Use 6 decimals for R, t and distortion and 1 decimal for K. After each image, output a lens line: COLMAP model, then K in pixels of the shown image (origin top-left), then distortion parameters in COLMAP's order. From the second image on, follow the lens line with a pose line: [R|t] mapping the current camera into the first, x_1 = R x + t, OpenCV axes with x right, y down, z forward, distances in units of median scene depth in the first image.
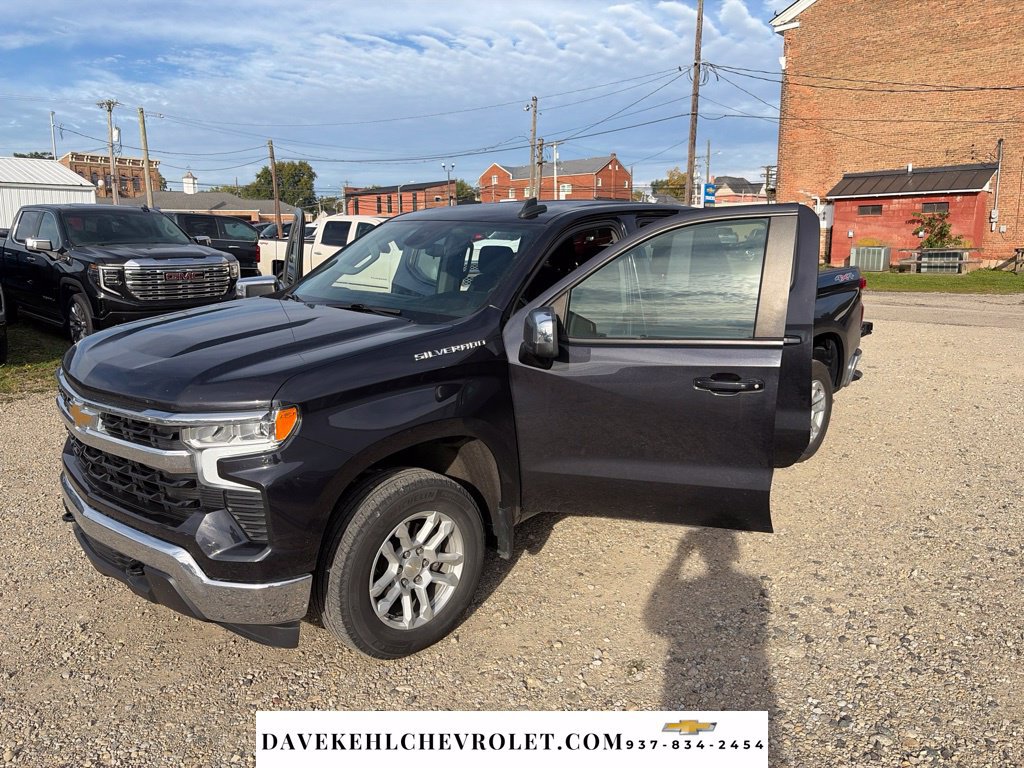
lens RADIAL K [[776.1, 0, 497.1], [0, 776.1, 385.0], [0, 0, 1]] dist [0.035679, -0.038503]
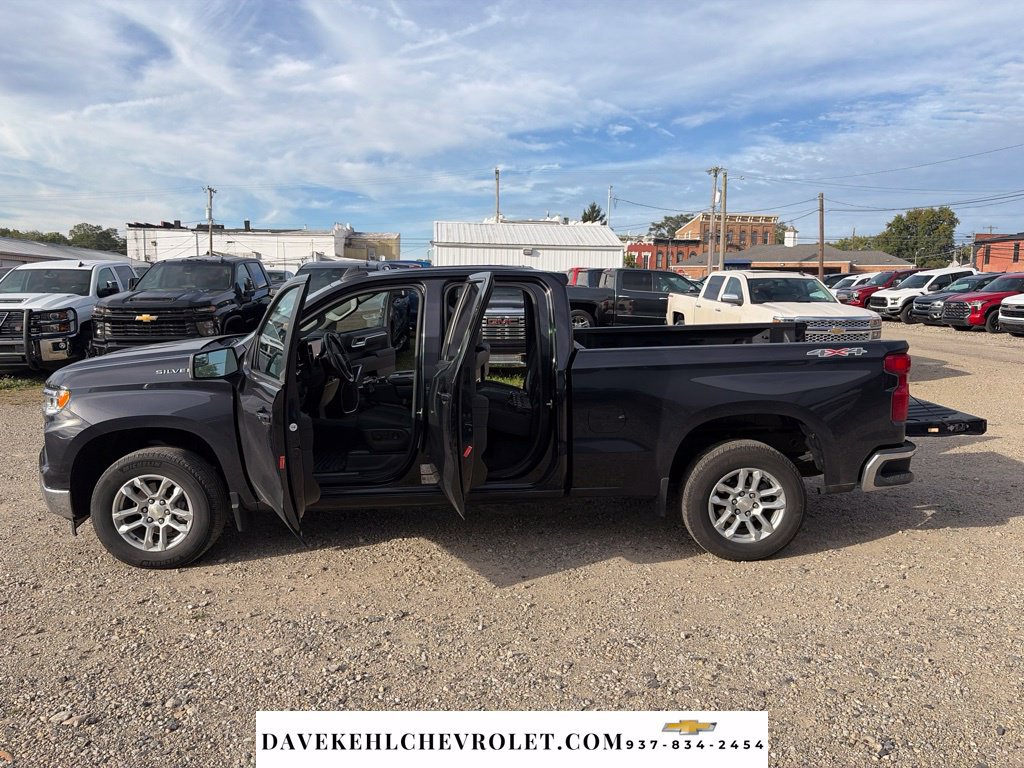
lens RADIAL K [[776.1, 0, 500.2], [0, 776.1, 379.1], [0, 0, 1]] dist [0.035679, -0.038503]
pose [[0.714761, 0.092417, -0.693236, 0.326943], [-0.141140, 0.989897, -0.013556, -0.021686], [0.684979, 0.107533, 0.720583, 0.079105]]
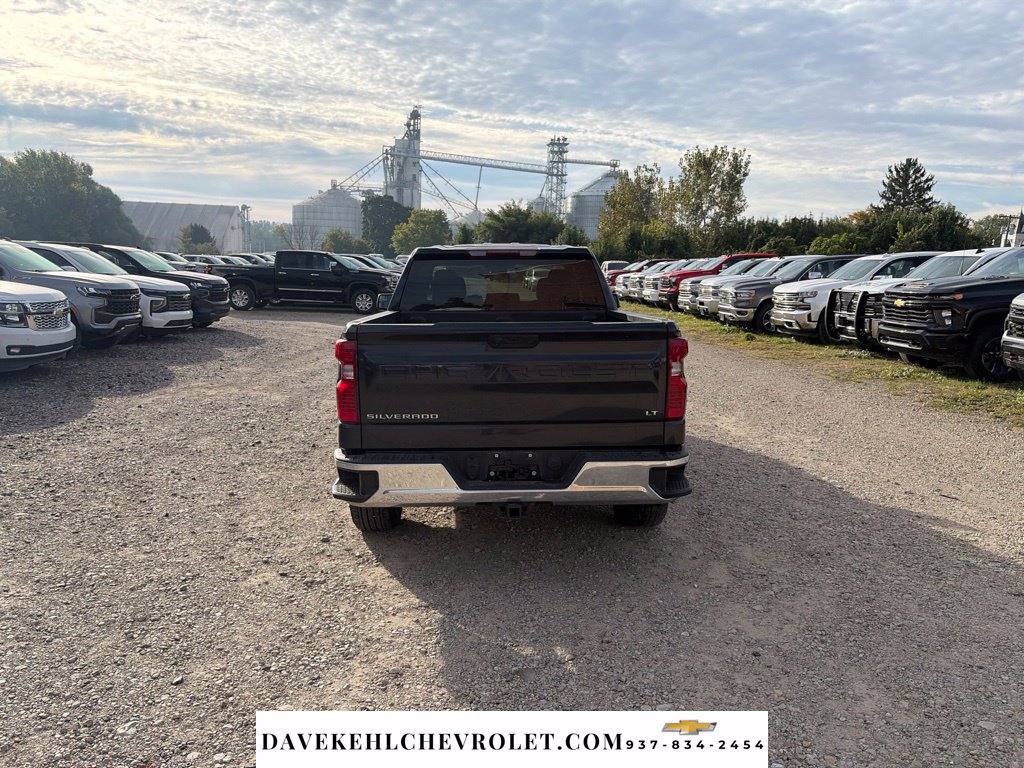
lens RADIAL K [[776.1, 0, 511.3], [0, 776.1, 374.3], [0, 0, 1]] dist [0.035679, -0.038503]
pose [[-0.694717, 0.094484, -0.713050, 0.374575], [-0.151291, 0.949963, 0.273278, -0.139128], [0.703192, 0.297729, -0.645661, 0.692387]]
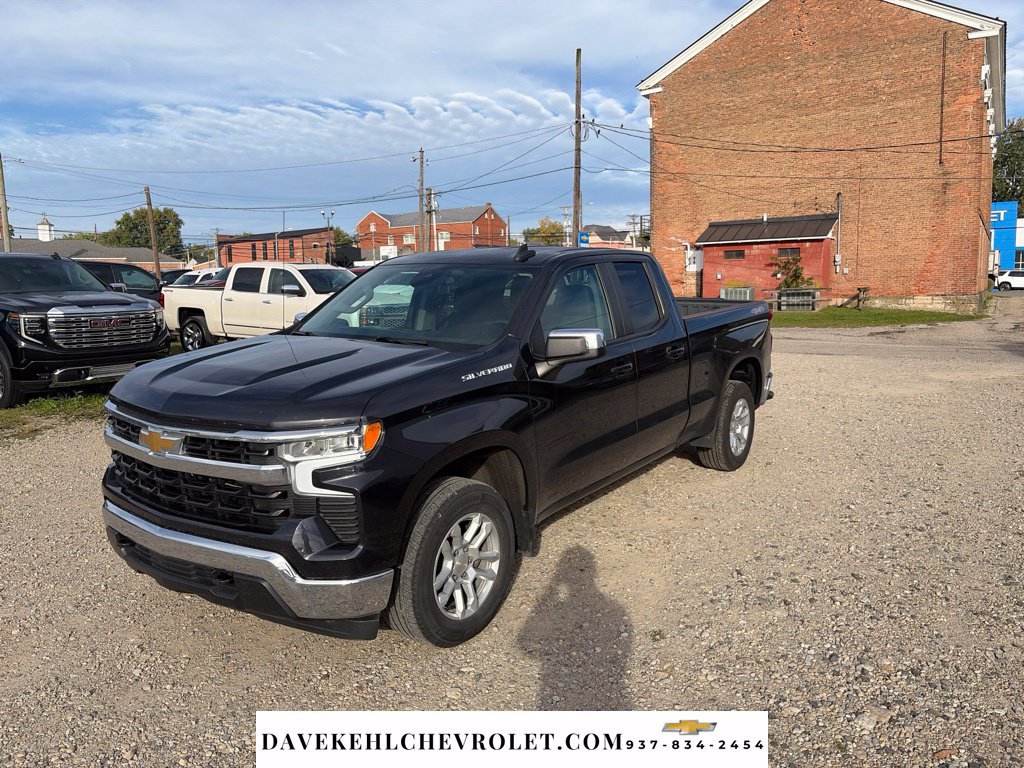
lens RADIAL K [[776.1, 0, 500.7], [0, 776.1, 377.9], [0, 0, 1]] dist [0.035679, -0.038503]
pose [[0.986353, -0.030615, 0.161772, -0.057366], [0.041299, 0.997153, -0.063095, 0.009446], [-0.159379, 0.068915, 0.984809, -0.036474]]
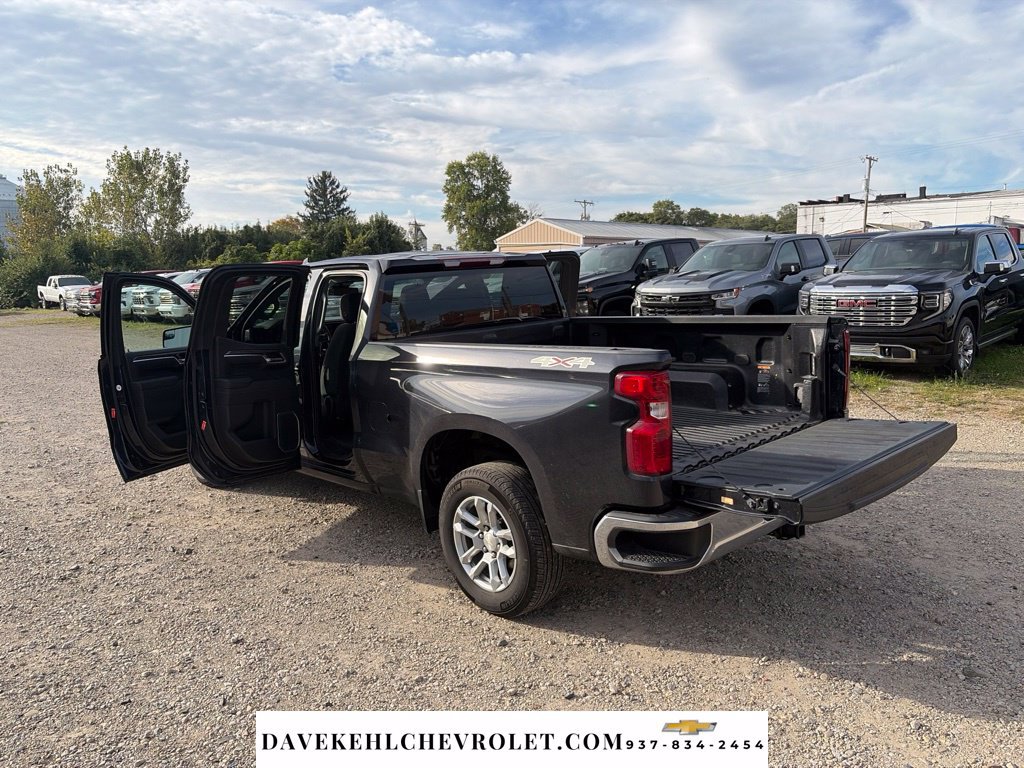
lens RADIAL K [[776.1, 0, 510.0], [0, 776.1, 380.0], [0, 0, 1]] dist [0.035679, -0.038503]
pose [[-0.053989, 0.148852, -0.987385, 0.438485], [-0.161916, 0.974435, 0.155753, -0.089996], [0.985327, 0.168282, -0.028508, 0.426983]]
